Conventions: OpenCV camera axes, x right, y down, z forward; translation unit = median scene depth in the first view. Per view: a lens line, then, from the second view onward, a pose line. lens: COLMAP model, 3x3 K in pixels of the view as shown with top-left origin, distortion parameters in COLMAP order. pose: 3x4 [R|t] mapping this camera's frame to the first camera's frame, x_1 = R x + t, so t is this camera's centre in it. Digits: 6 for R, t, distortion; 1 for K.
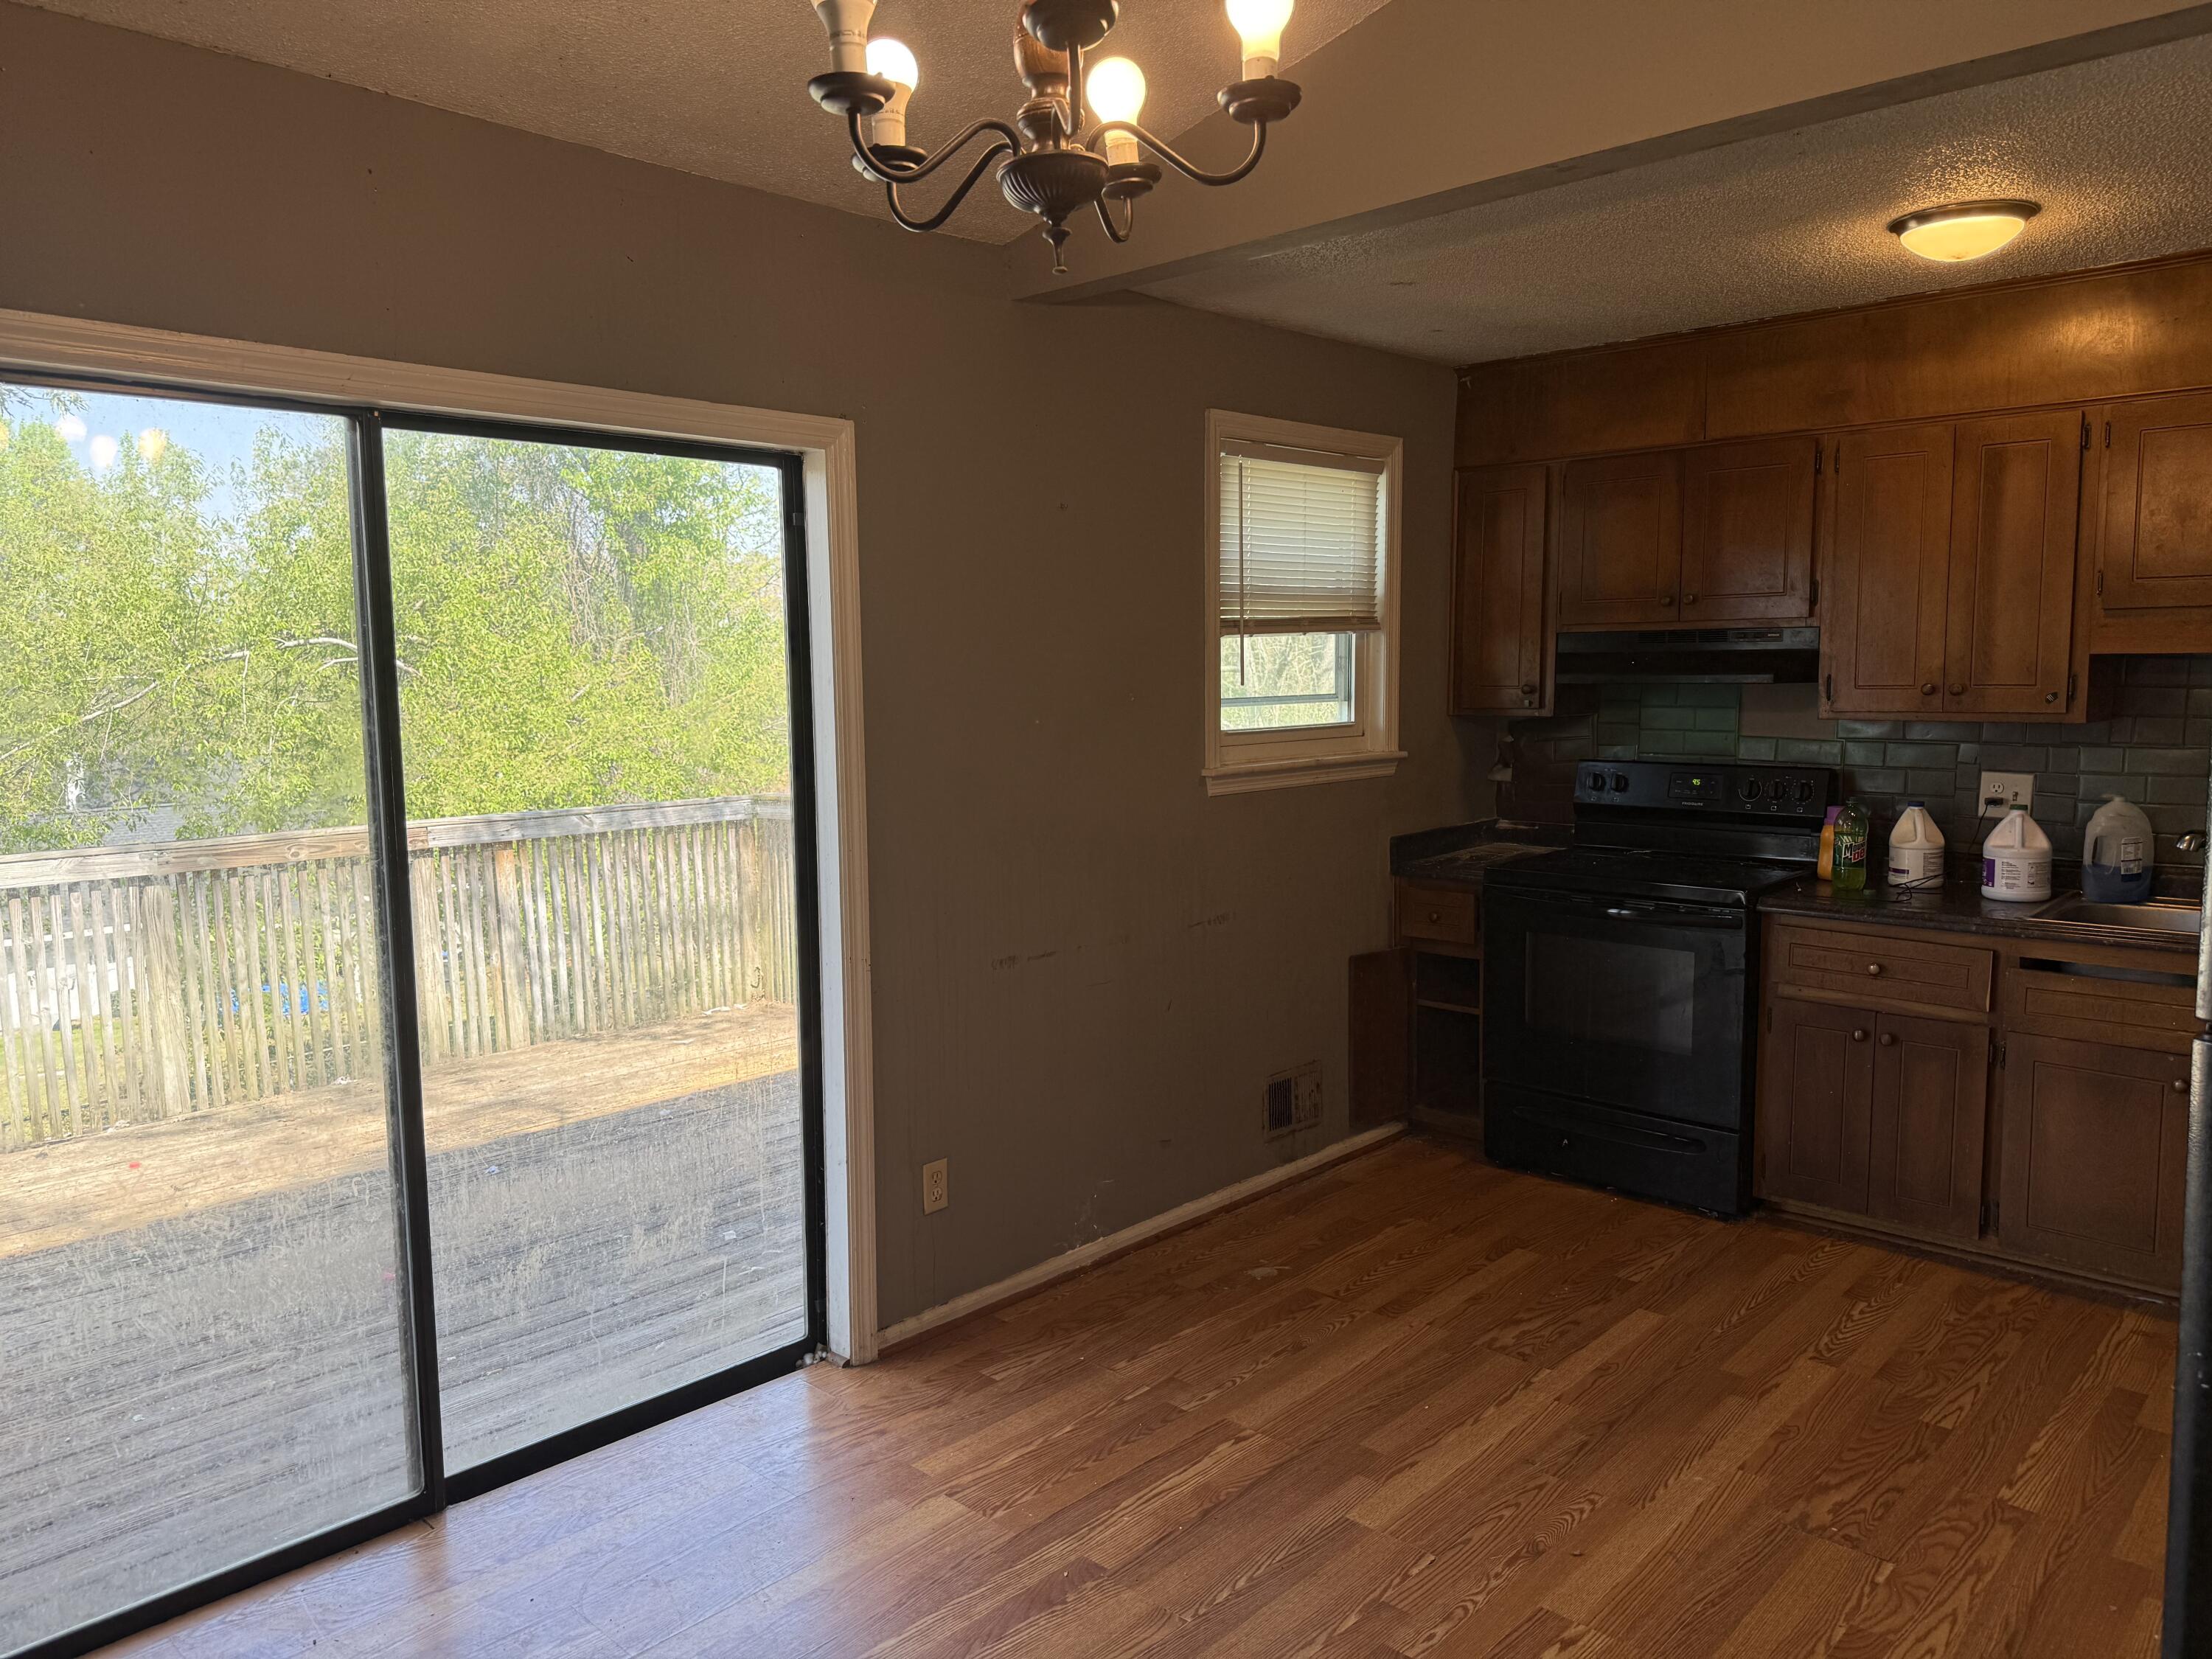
lens RADIAL K [[1566.5, 0, 1100.7], [0, 1566.5, 820.9], [0, 0, 1]] dist [0.070278, -0.033198]
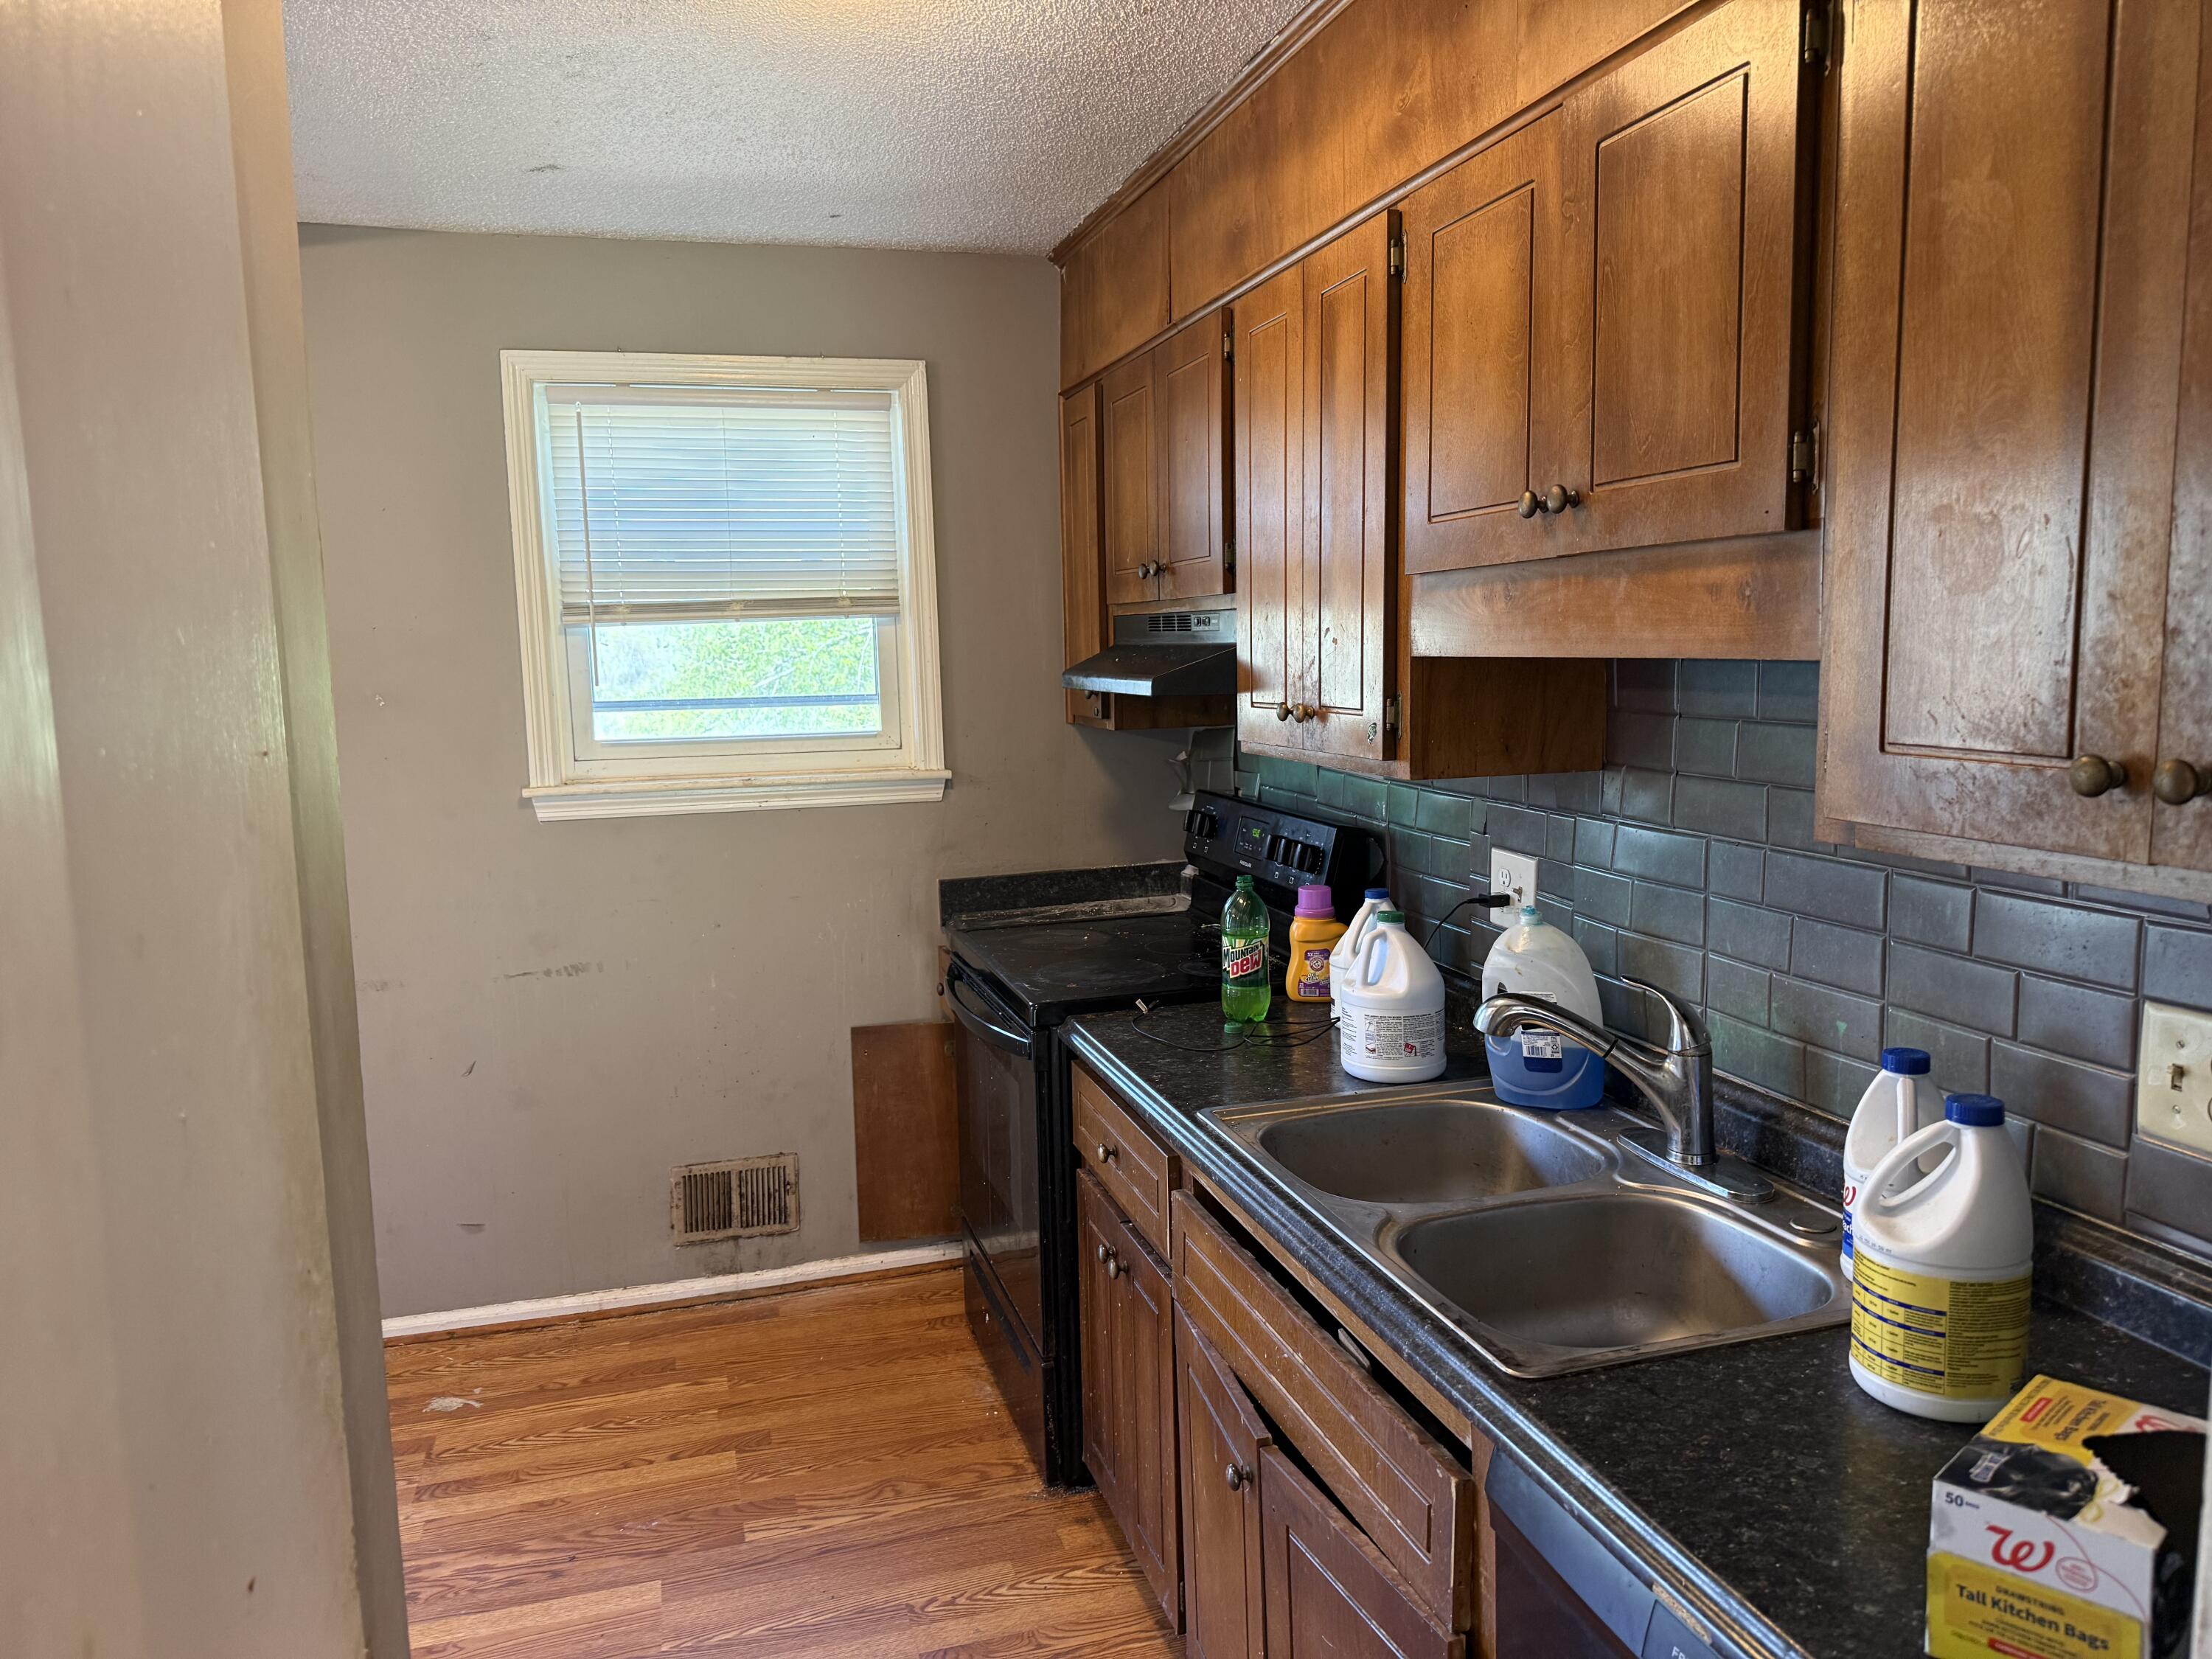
lens RADIAL K [[1566.5, 0, 1111.6], [0, 1566.5, 832.0], [0, 0, 1]] dist [0.070278, -0.033198]
pose [[0.853999, 0.054637, -0.517397, 0.857675], [-0.041945, 0.998464, 0.036206, -0.059723], [0.518581, -0.009218, 0.854979, 0.498067]]
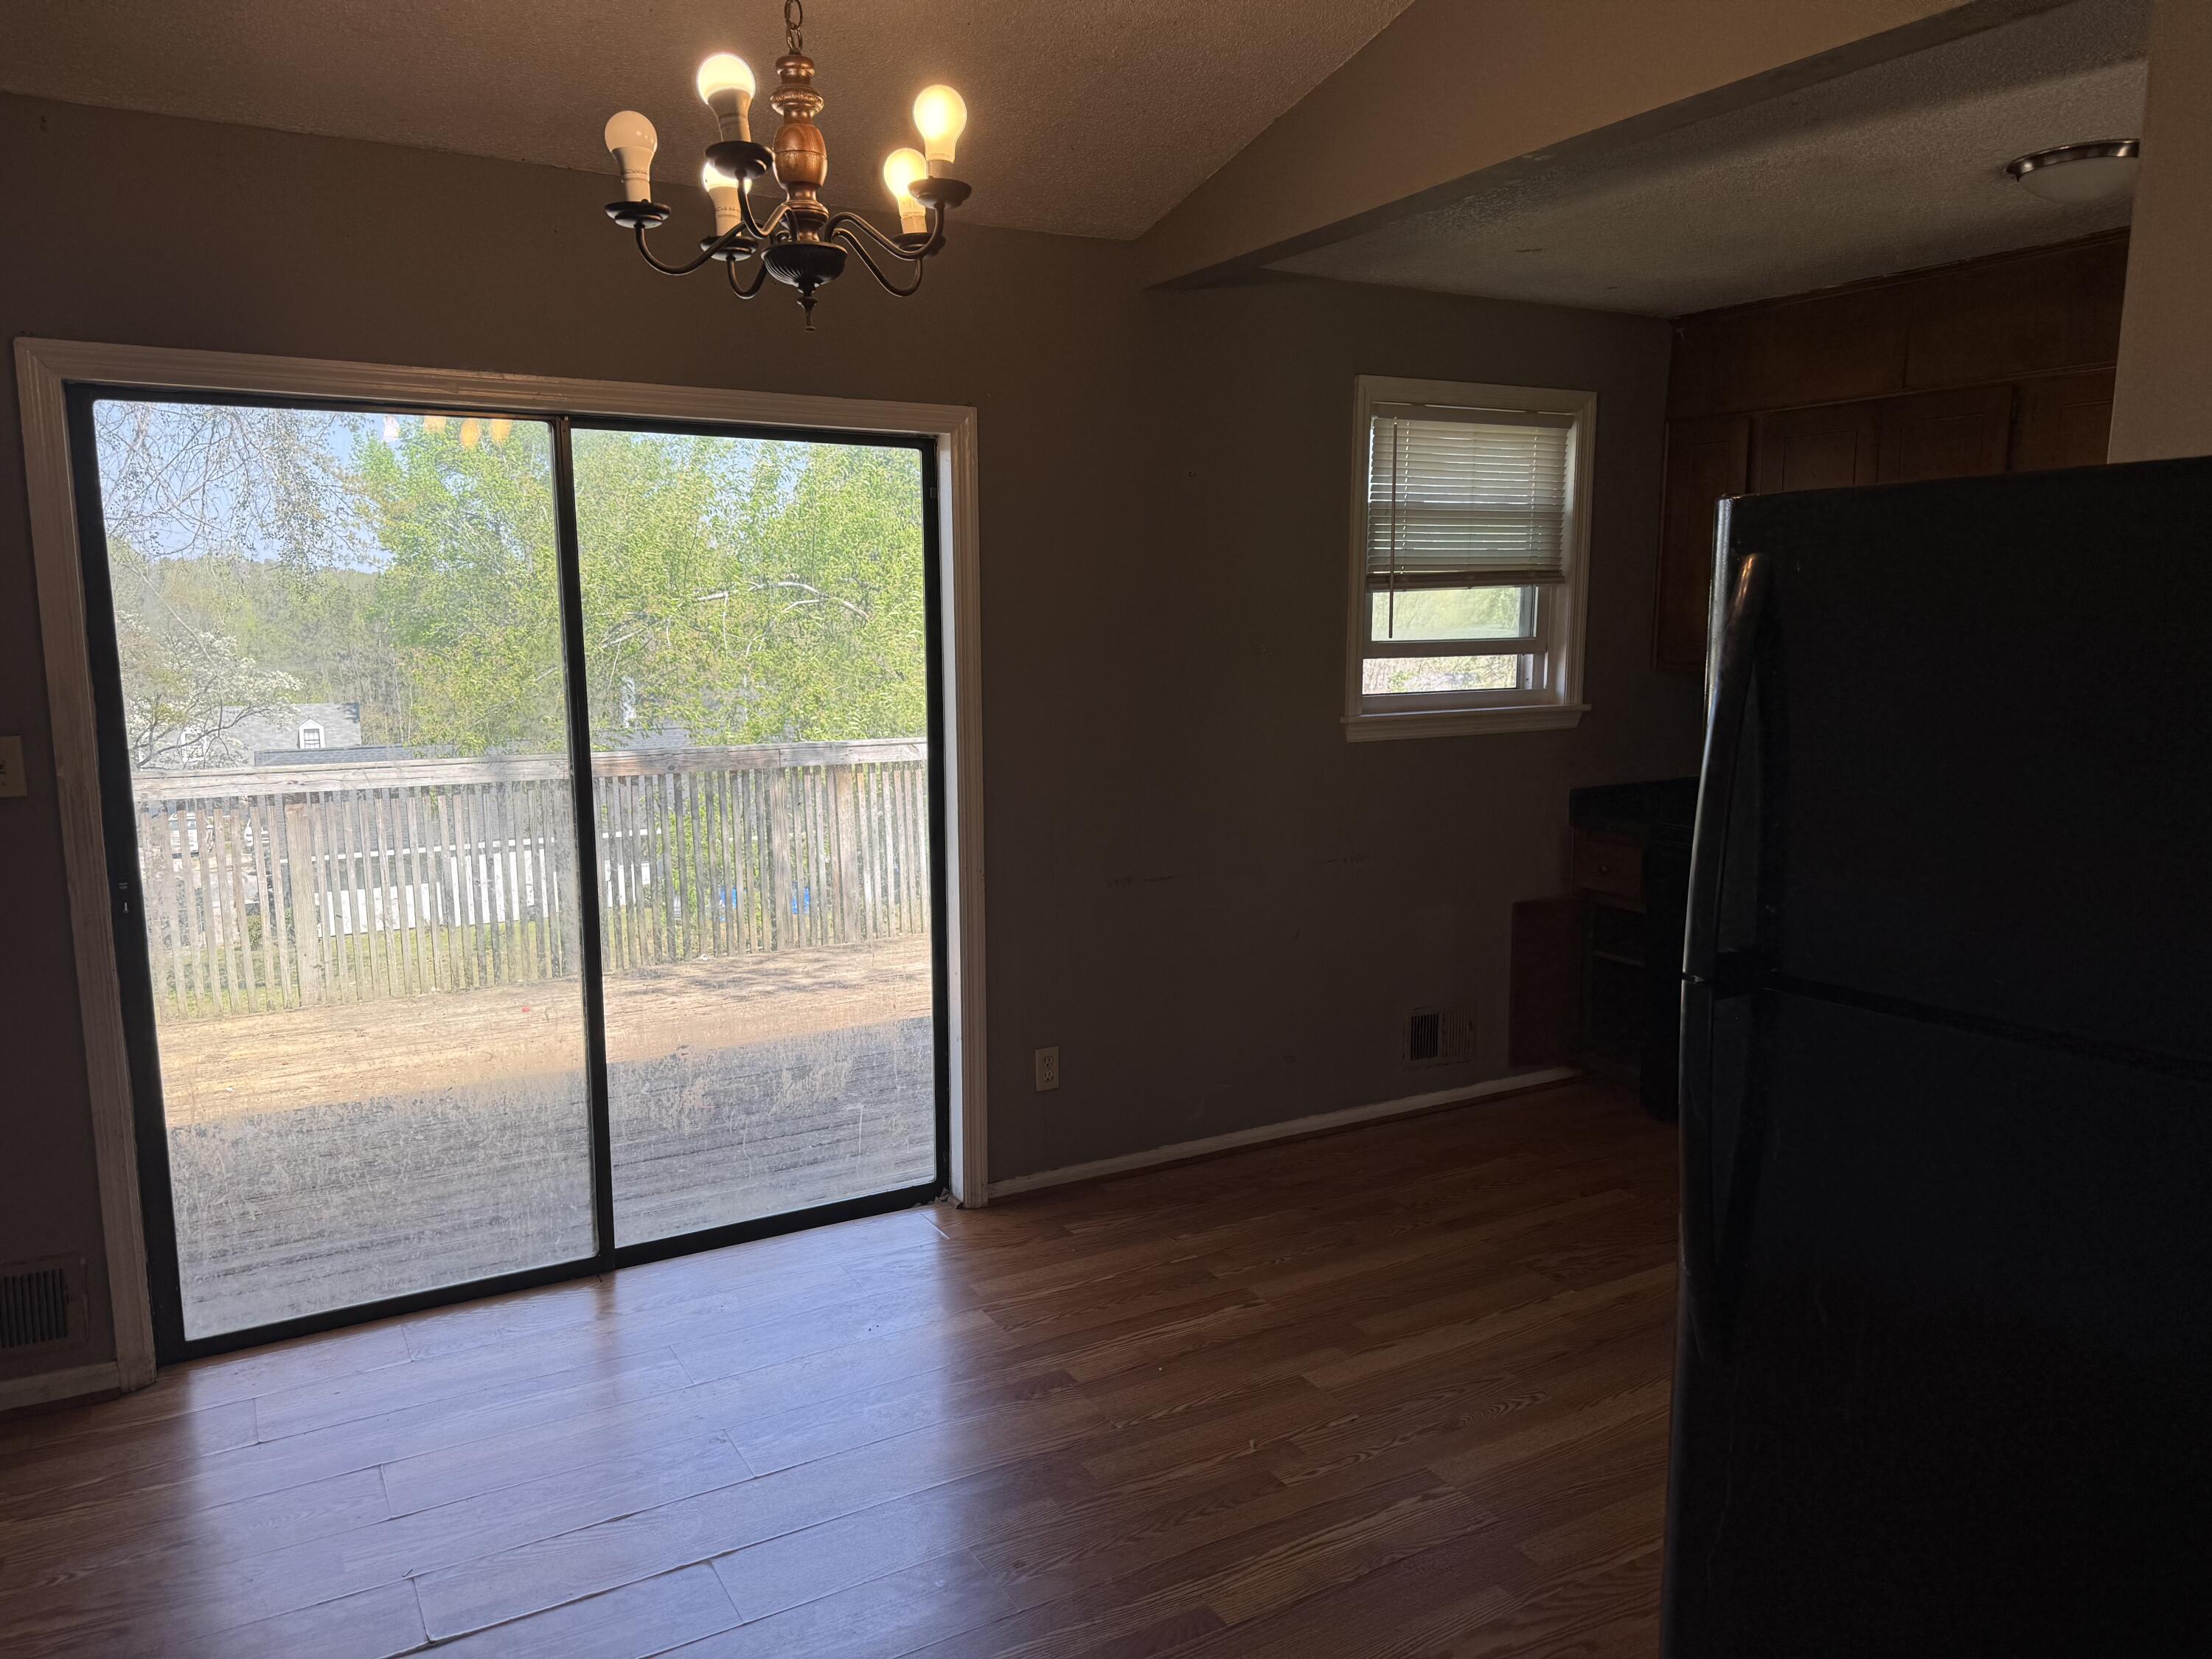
lens RADIAL K [[1566.5, 0, 1114.3], [0, 1566.5, 842.3], [0, 0, 1]] dist [0.070278, -0.033198]
pose [[0.958168, 0.054544, -0.280960, 0.248227], [-0.039815, 0.997530, 0.057872, -0.003686], [0.283423, -0.044265, 0.957973, -0.085795]]
